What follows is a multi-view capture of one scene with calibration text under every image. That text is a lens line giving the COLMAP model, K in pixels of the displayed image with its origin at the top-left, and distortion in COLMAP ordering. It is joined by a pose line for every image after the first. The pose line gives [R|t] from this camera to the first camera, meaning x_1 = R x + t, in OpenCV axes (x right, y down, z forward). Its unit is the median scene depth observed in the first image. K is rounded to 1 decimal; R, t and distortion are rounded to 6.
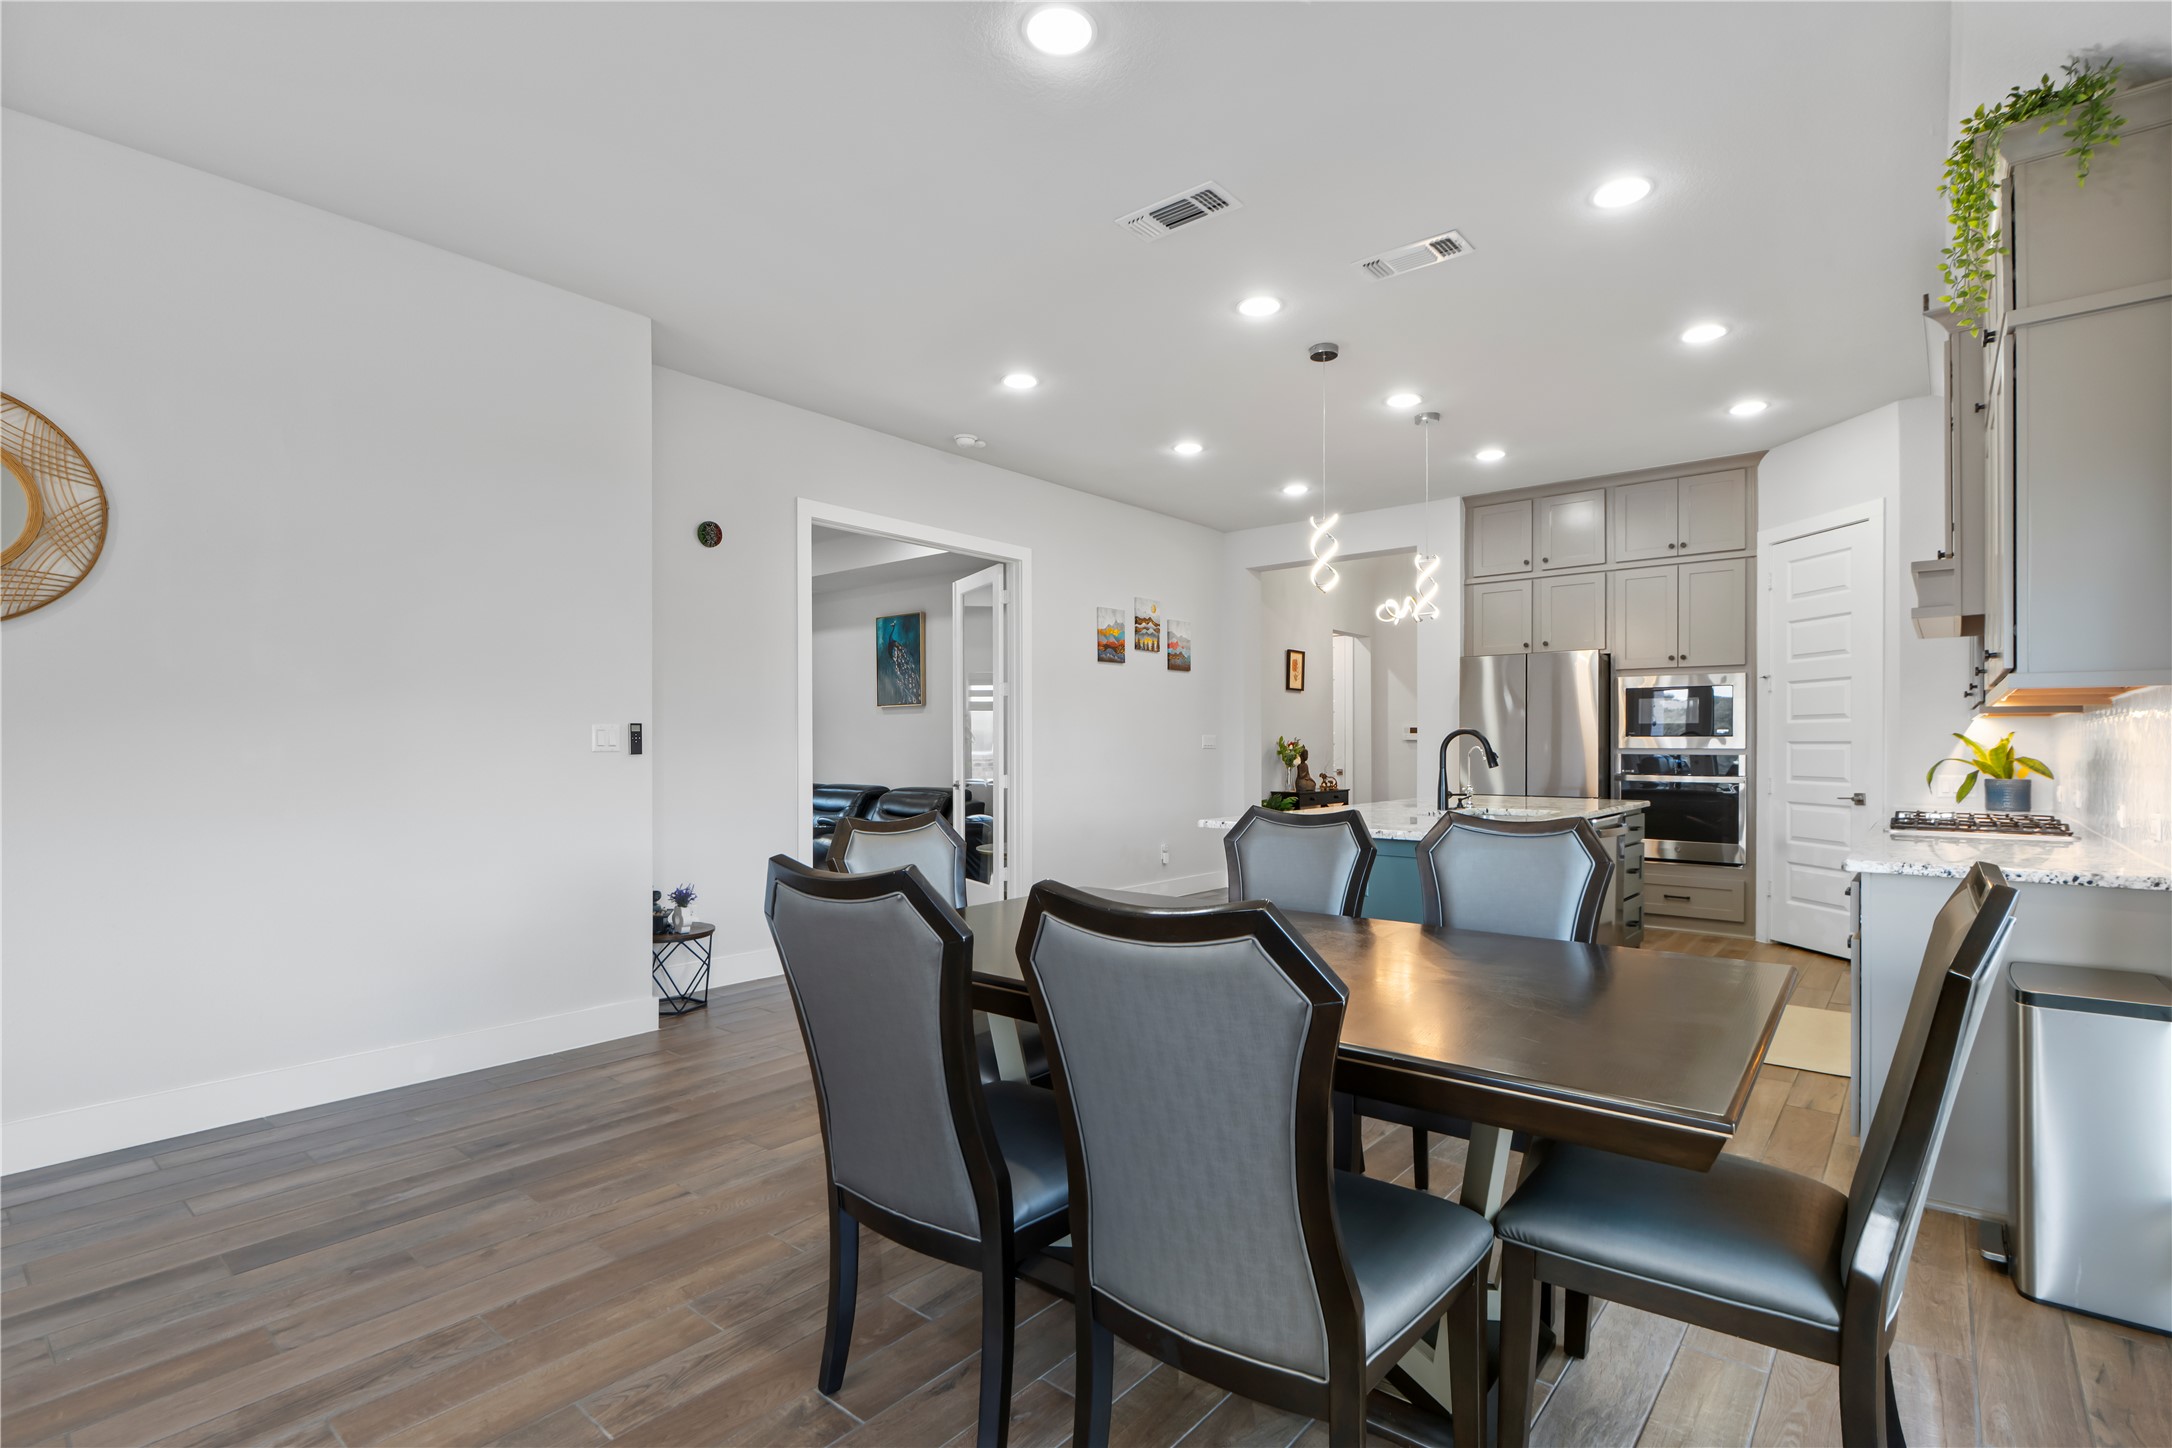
lens RADIAL K [[1030.8, 0, 1089.8], [0, 1030.8, 732.0], [0, 0, 1]] dist [-0.000137, -0.001109]
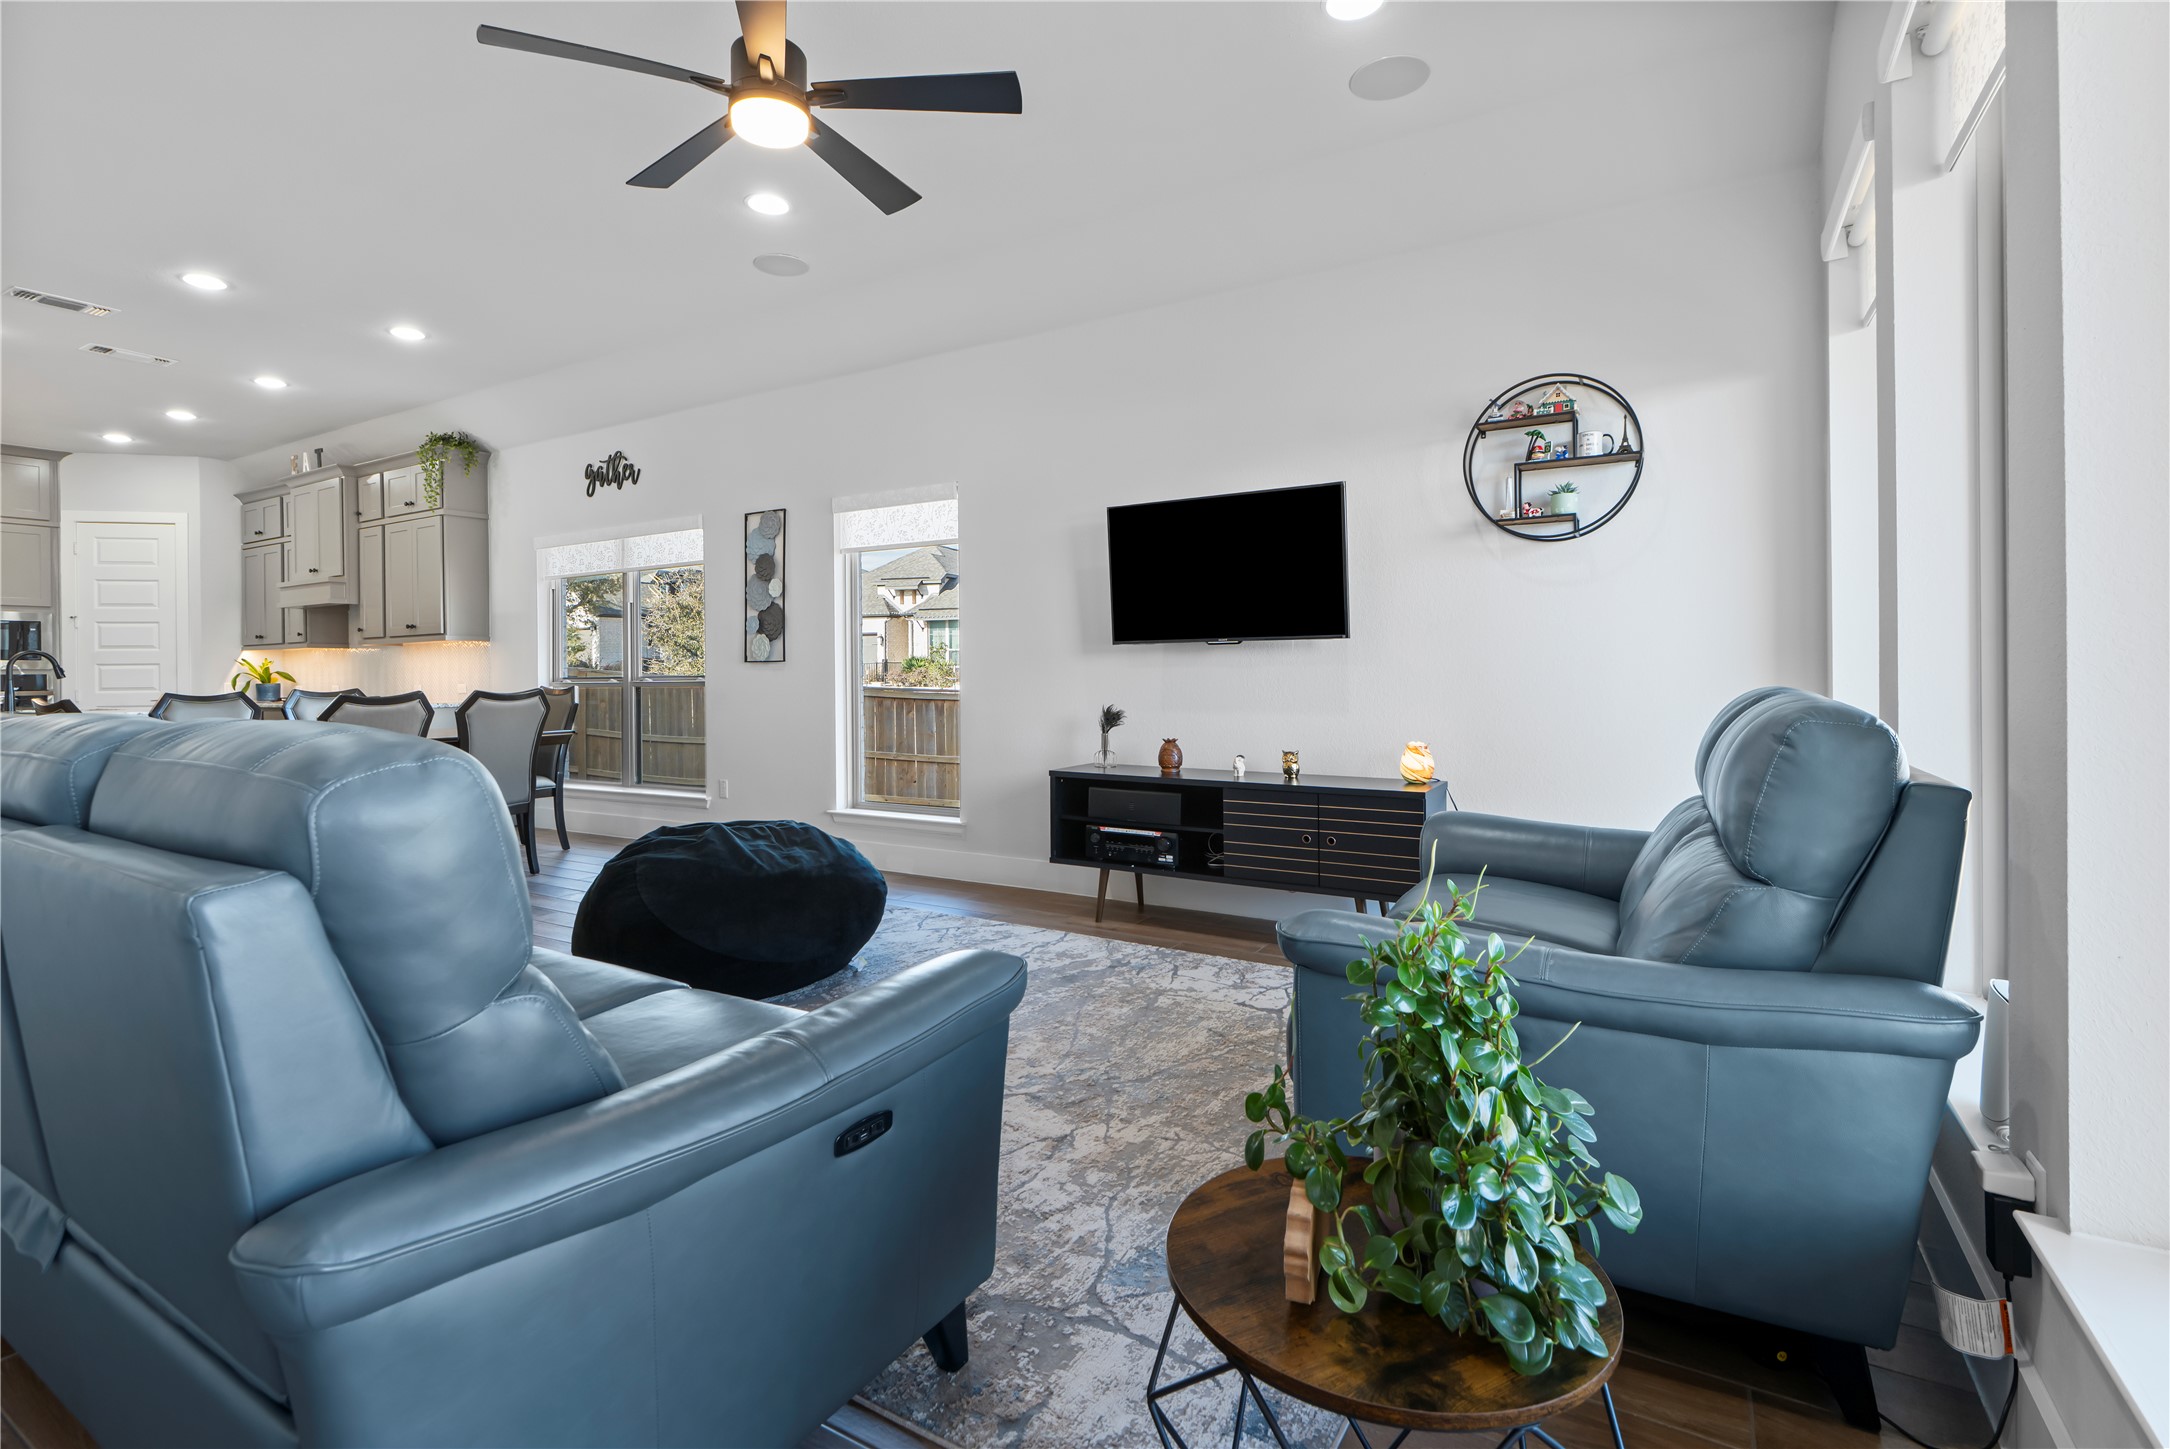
lens RADIAL K [[1010.9, 0, 1083.7], [0, 1010.9, 695.2], [0, 0, 1]] dist [-0.010710, -0.000493]
pose [[-0.153168, -0.024331, 0.987901, -0.926299], [-0.003414, 0.999704, 0.024092, 0.015226], [-0.988194, 0.000318, -0.153206, -0.141917]]
